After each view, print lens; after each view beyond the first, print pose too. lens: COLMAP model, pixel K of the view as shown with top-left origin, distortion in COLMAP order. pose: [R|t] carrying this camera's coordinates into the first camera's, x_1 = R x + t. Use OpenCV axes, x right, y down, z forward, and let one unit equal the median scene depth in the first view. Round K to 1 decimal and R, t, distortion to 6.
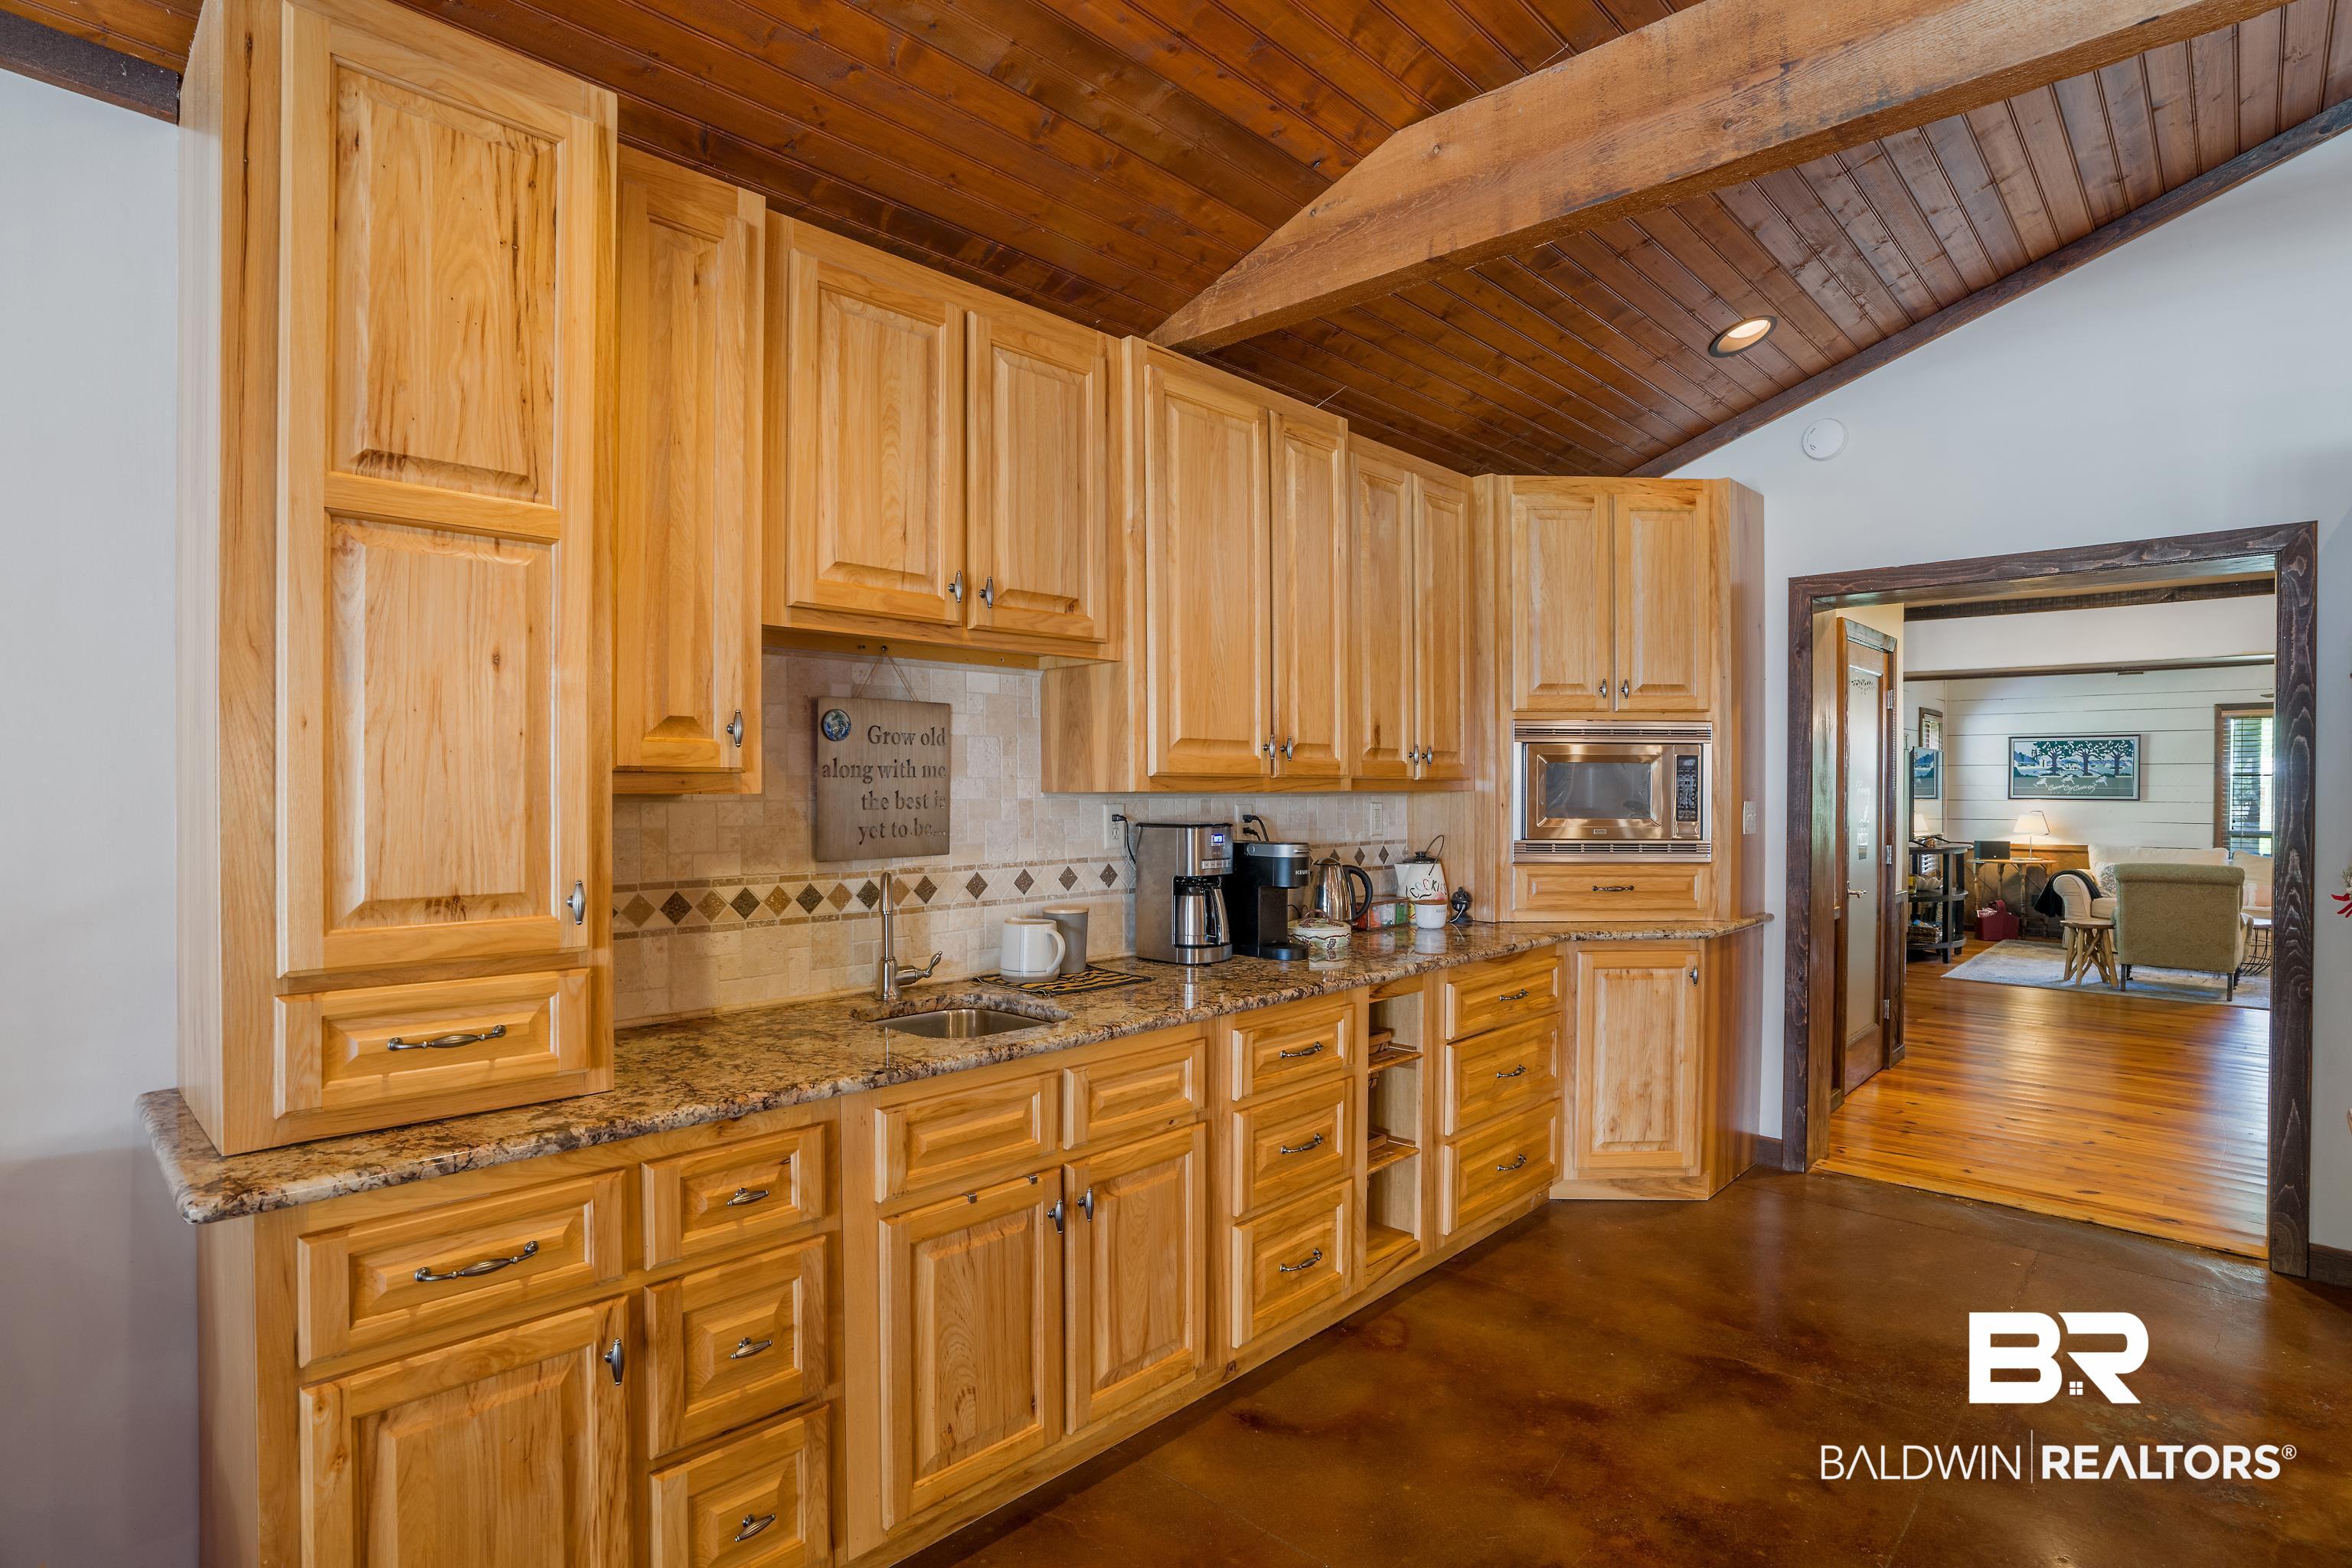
lens RADIAL K [[1169.4, 0, 1169.2], [0, 1169.4, 785.8], [0, 0, 1]] dist [-0.002915, -0.000178]
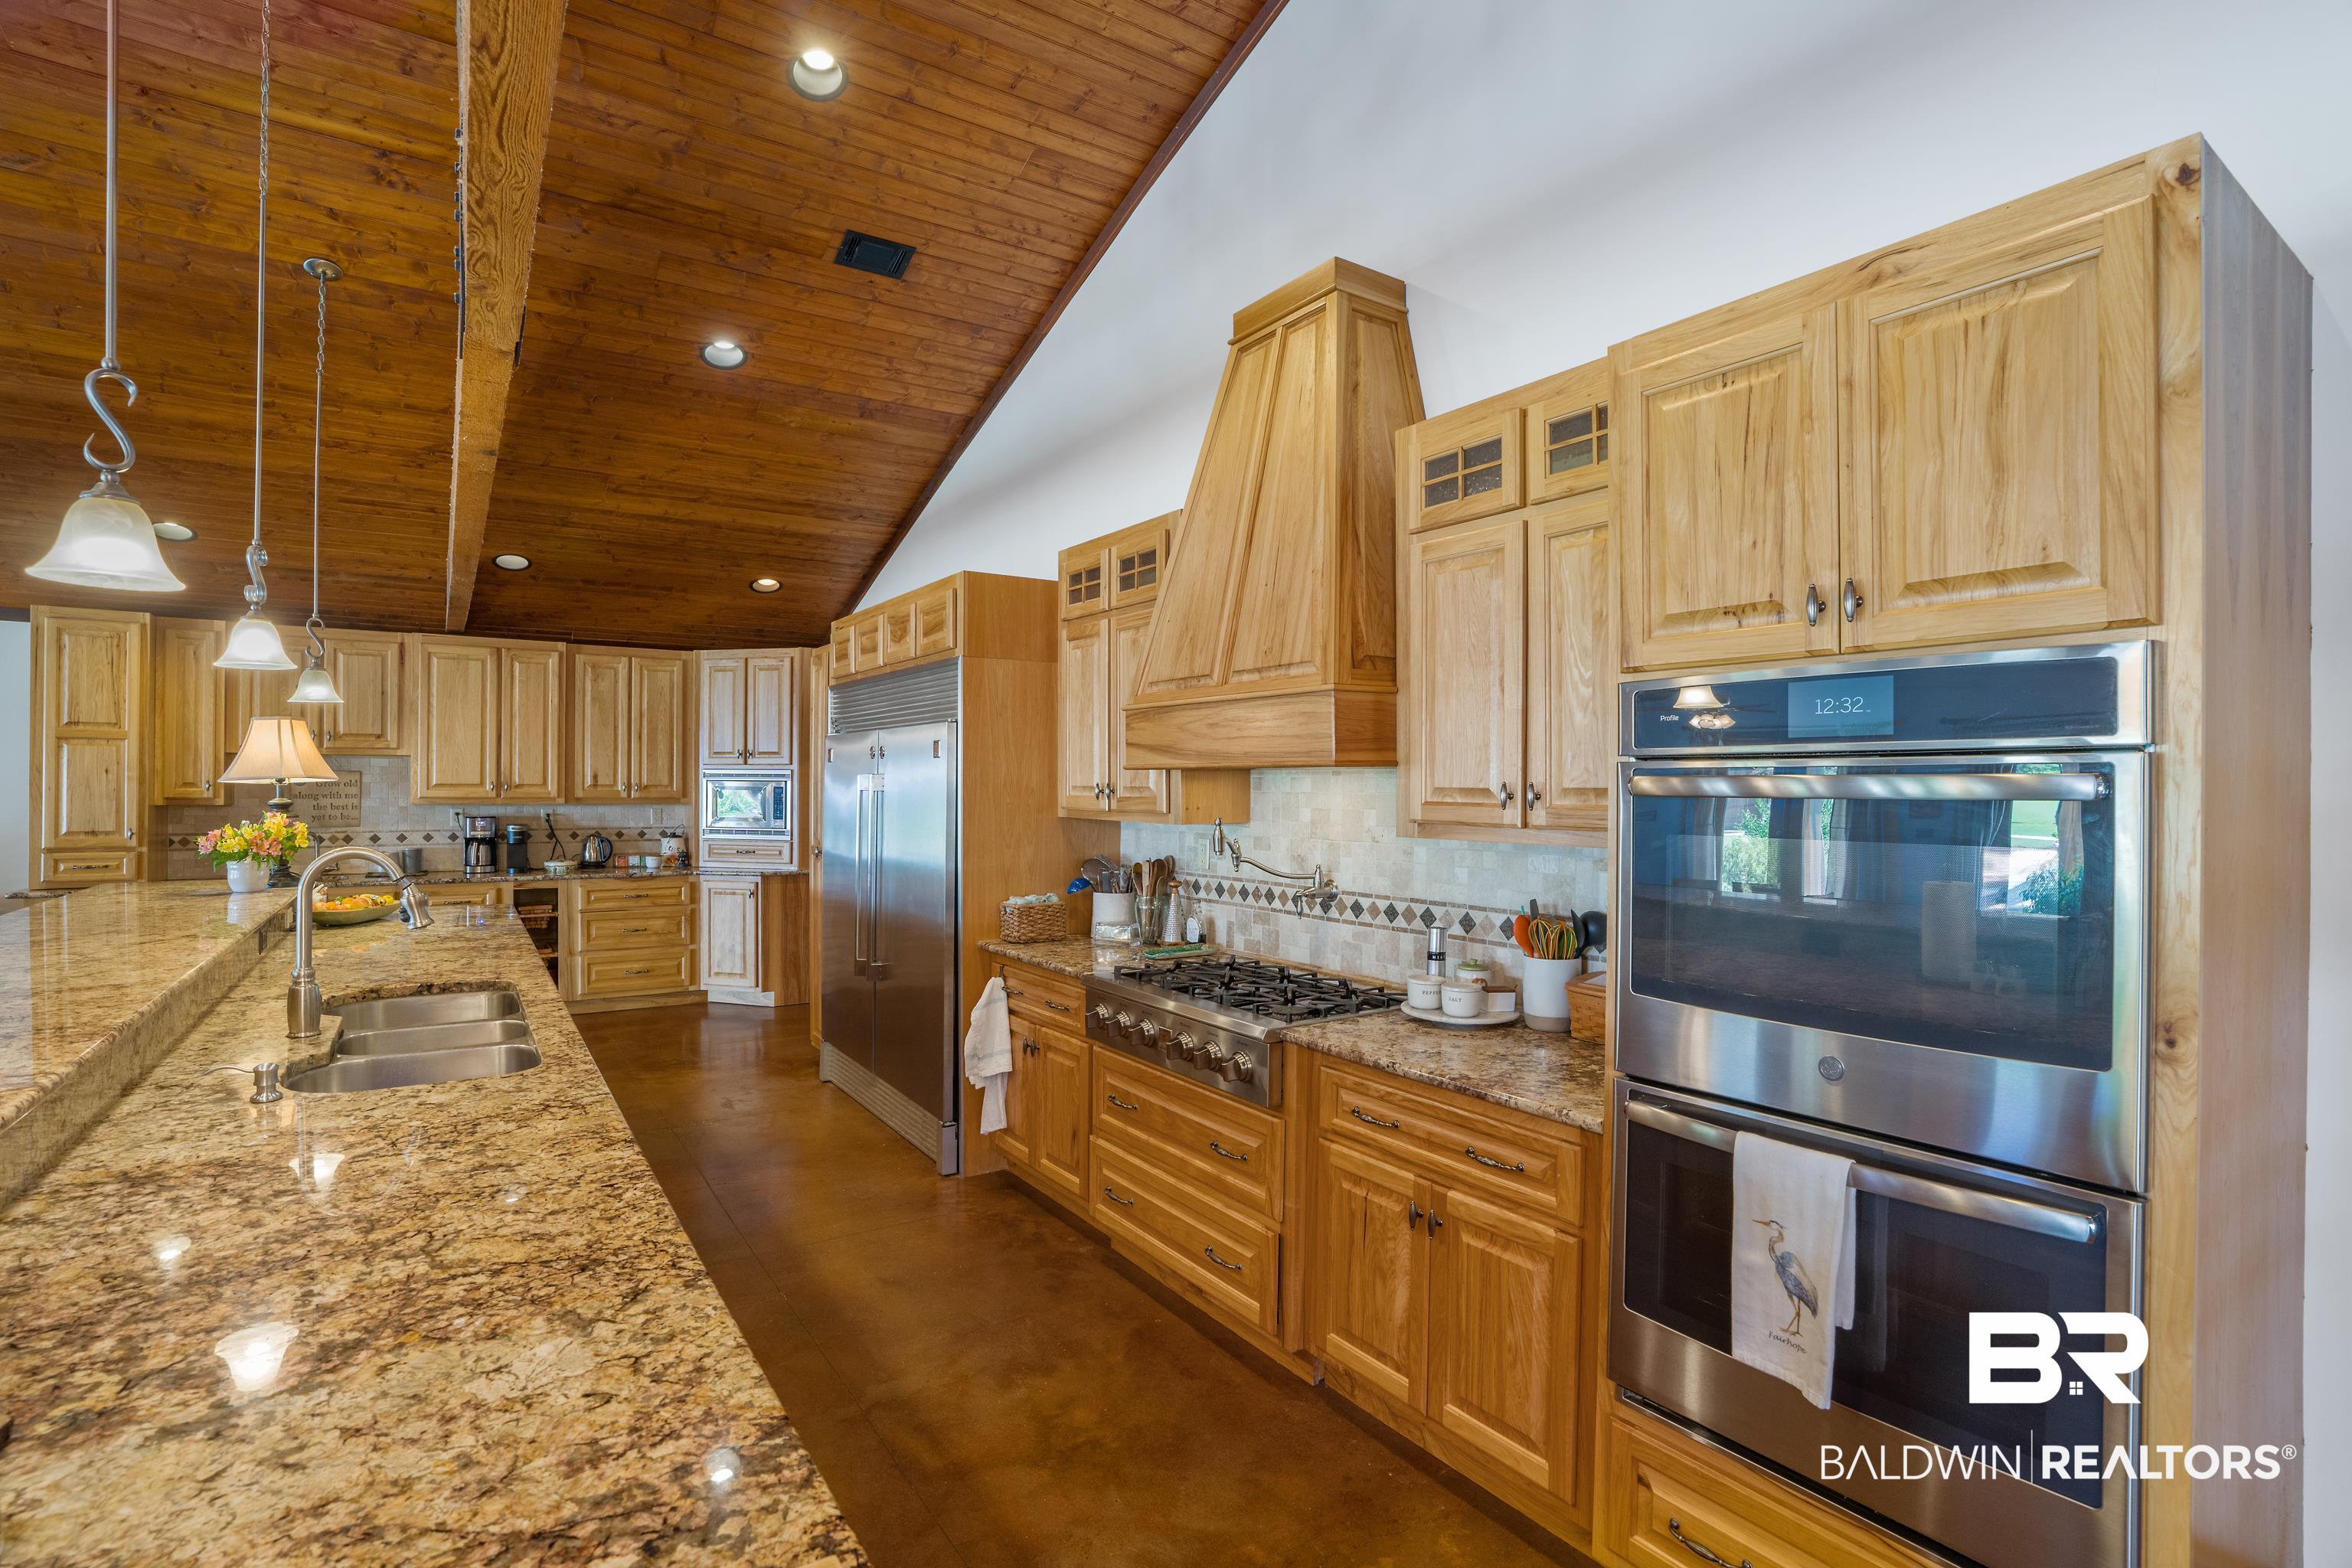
lens RADIAL K [[1098.1, 0, 1178.7], [0, 1098.1, 783.6], [0, 0, 1]] dist [-0.004400, 0.000051]
pose [[0.978344, 0.001783, -0.206977, 3.453593], [-0.002835, 0.999985, -0.004787, -0.054266], [0.206965, 0.005270, 0.978334, -1.714513]]
